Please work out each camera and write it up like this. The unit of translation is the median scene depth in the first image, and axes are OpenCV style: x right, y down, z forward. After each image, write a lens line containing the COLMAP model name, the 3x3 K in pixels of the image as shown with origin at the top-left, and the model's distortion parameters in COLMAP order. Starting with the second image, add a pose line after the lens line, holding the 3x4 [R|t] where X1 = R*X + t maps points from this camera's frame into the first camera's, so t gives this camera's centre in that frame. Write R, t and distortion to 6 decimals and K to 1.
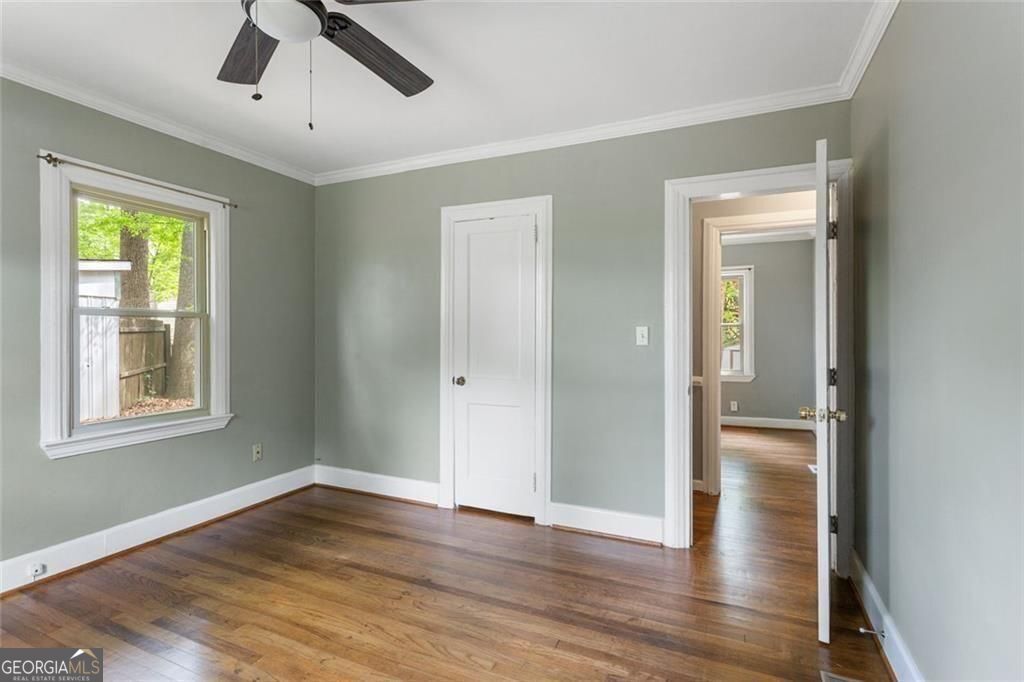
lens RADIAL K [[490.2, 0, 510.8], [0, 490.2, 334.5], [0, 0, 1]] dist [0.004121, 0.000231]
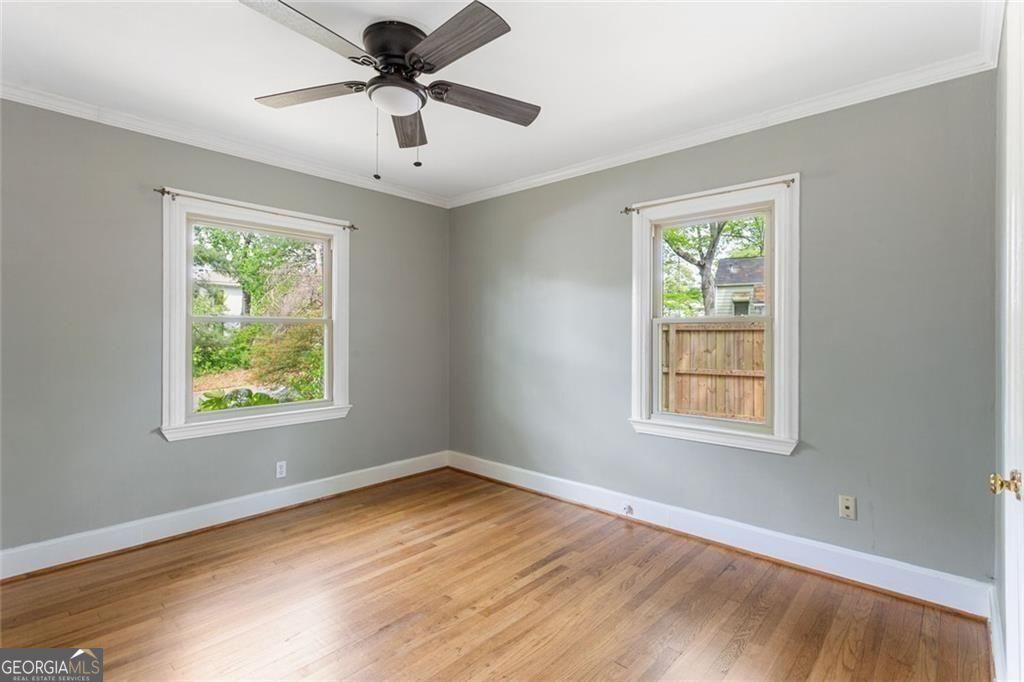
lens RADIAL K [[490.2, 0, 510.8], [0, 490.2, 334.5], [0, 0, 1]] dist [0.004121, 0.000231]
pose [[-0.293852, -0.004167, -0.955842, 0.433604], [-0.009945, 0.999950, -0.001302, -0.007244], [0.955799, 0.009123, -0.293879, 1.028106]]
